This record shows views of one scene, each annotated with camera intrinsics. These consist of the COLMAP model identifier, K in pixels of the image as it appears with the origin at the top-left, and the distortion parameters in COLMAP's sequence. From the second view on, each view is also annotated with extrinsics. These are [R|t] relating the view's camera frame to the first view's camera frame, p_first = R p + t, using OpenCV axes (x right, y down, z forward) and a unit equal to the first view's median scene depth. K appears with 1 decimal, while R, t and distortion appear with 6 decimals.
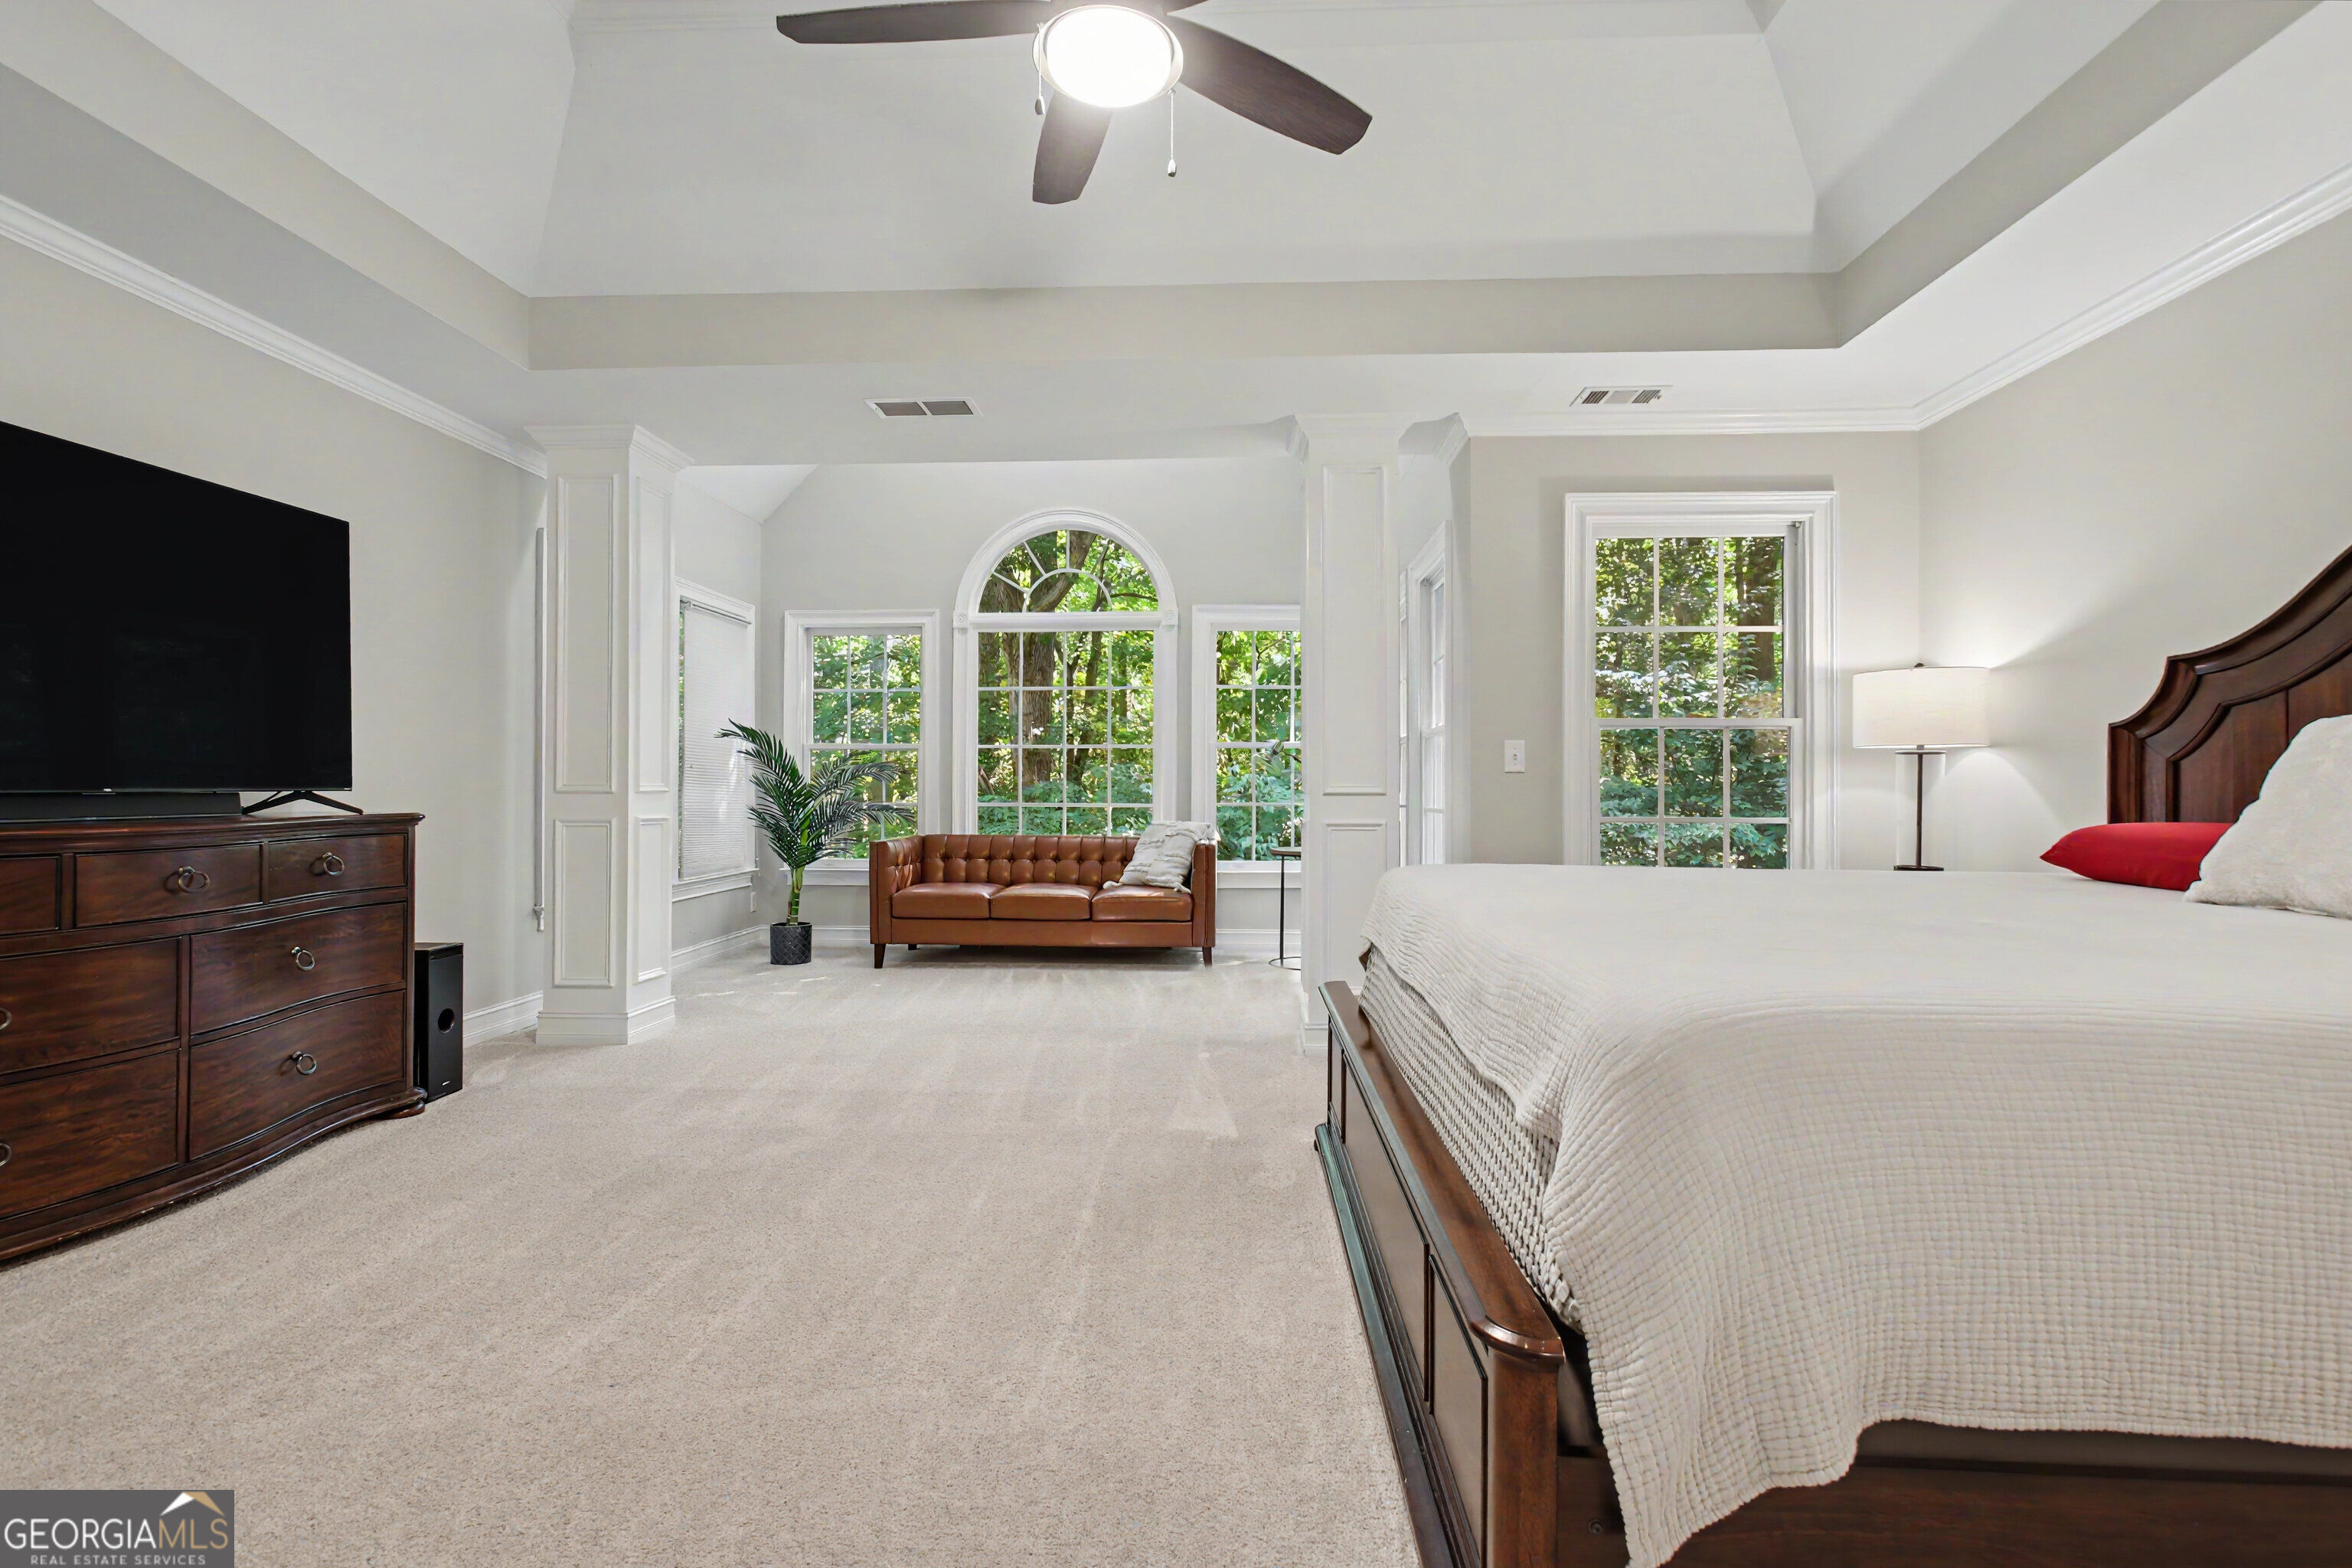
lens RADIAL K [[1077.7, 0, 1177.7], [0, 1077.7, 780.4], [0, 0, 1]] dist [0.005930, -0.000172]
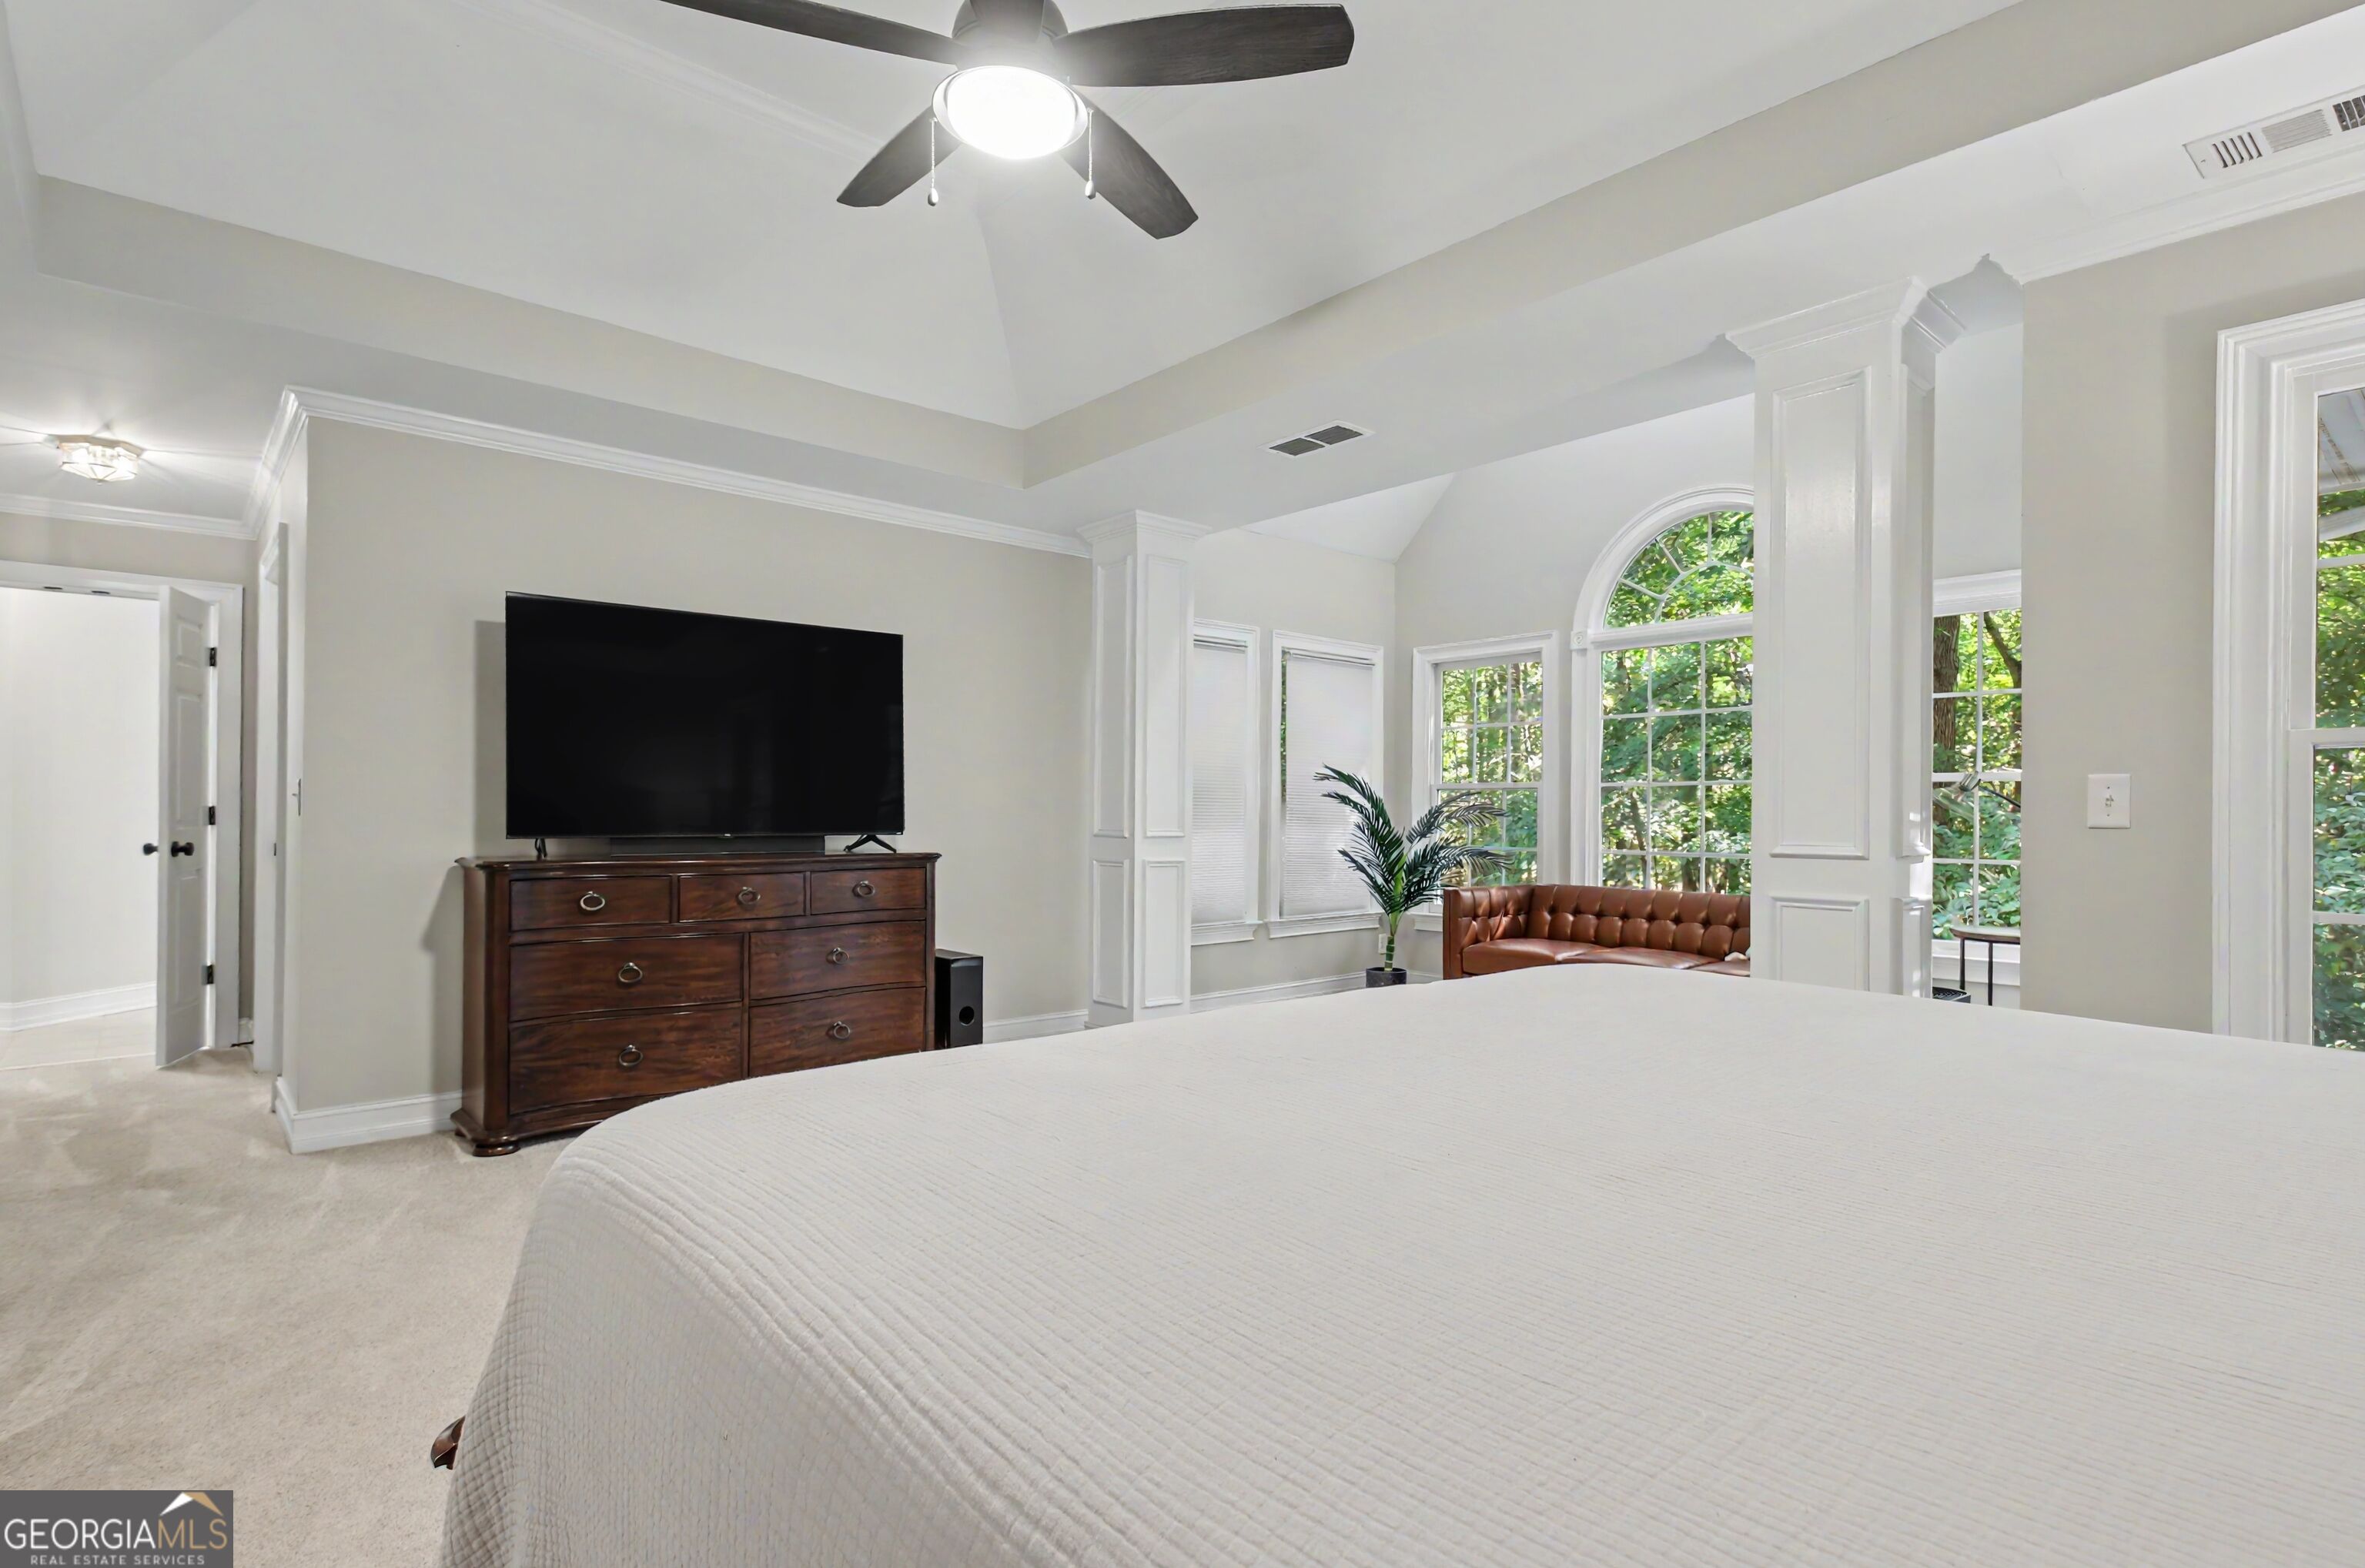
lens RADIAL K [[1162.6, 0, 1184.8], [0, 1162.6, 813.7], [0, 0, 1]] dist [-0.000002, 0.000297]
pose [[0.702145, 0.001749, -0.712032, 0.397354], [-0.000278, 0.999998, 0.002182, -0.015538], [0.712034, -0.001334, 0.702144, 0.182270]]
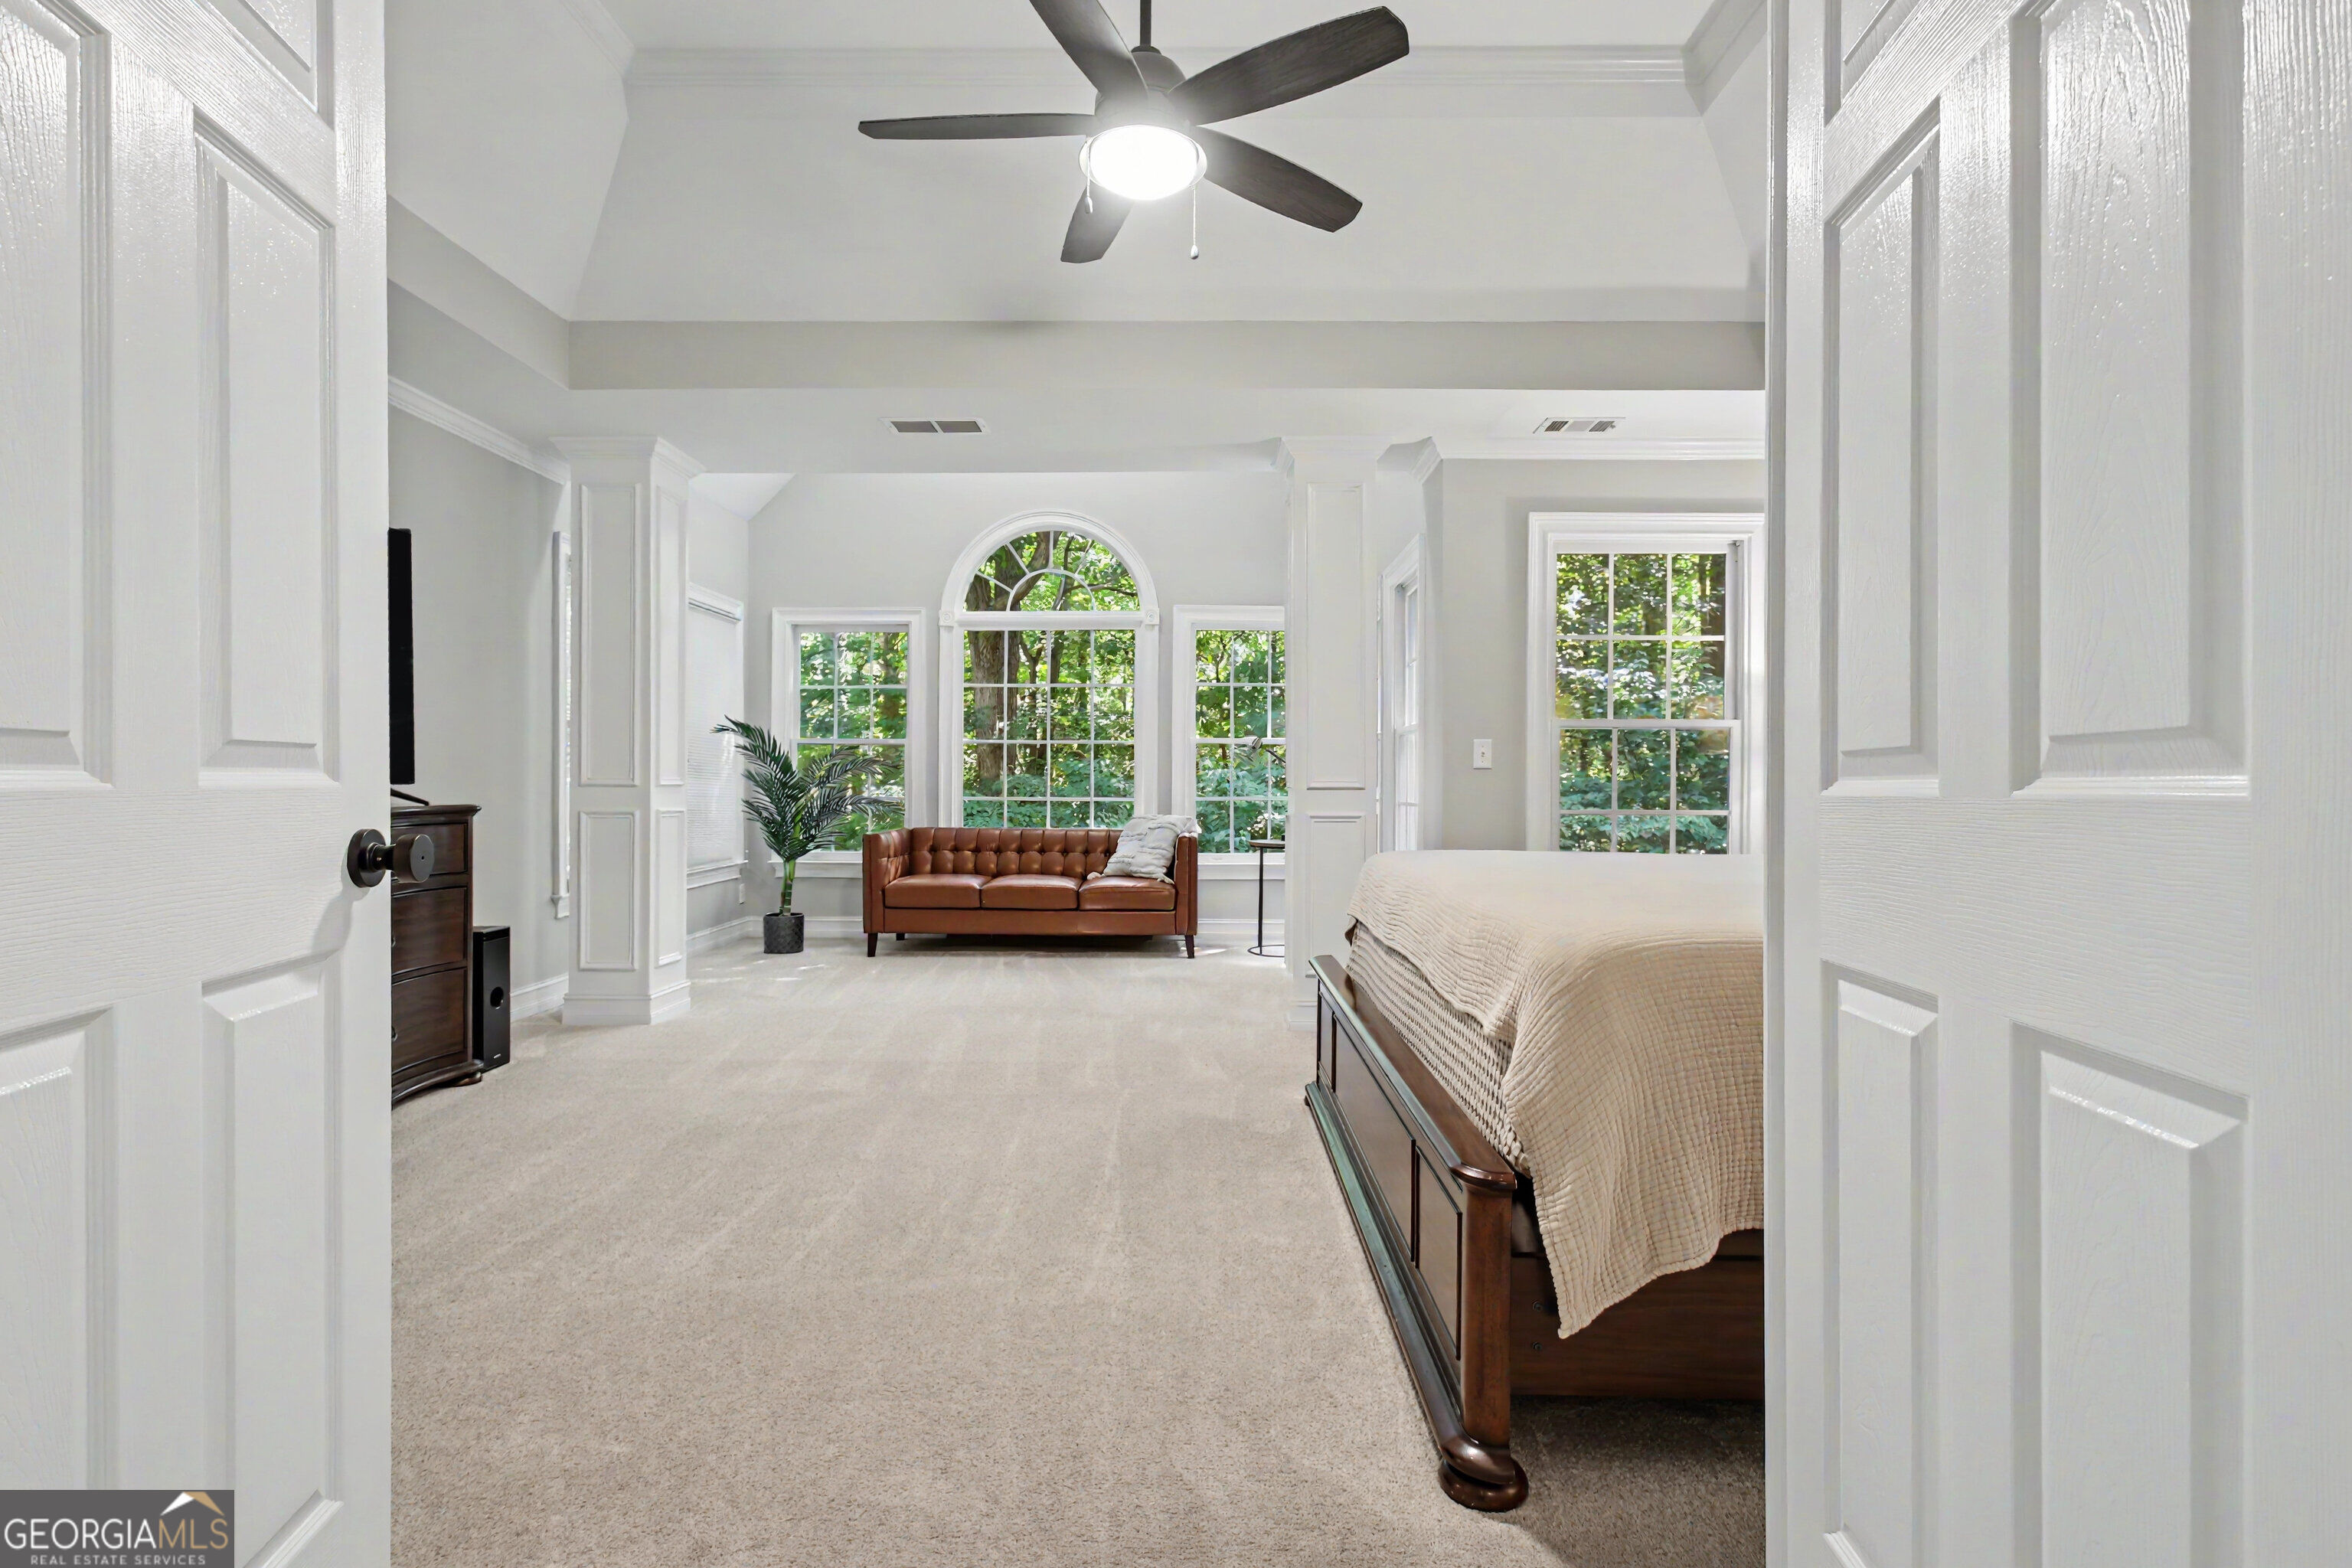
lens RADIAL K [[1116.0, 0, 1176.0], [0, 1116.0, 784.0], [0, 0, 1]] dist [0.002056, -0.000215]
pose [[0.999375, 0.001186, 0.035329, -0.034559], [-0.001484, 0.999964, 0.008402, -0.000557], [-0.035318, -0.008449, 0.999340, -0.109185]]
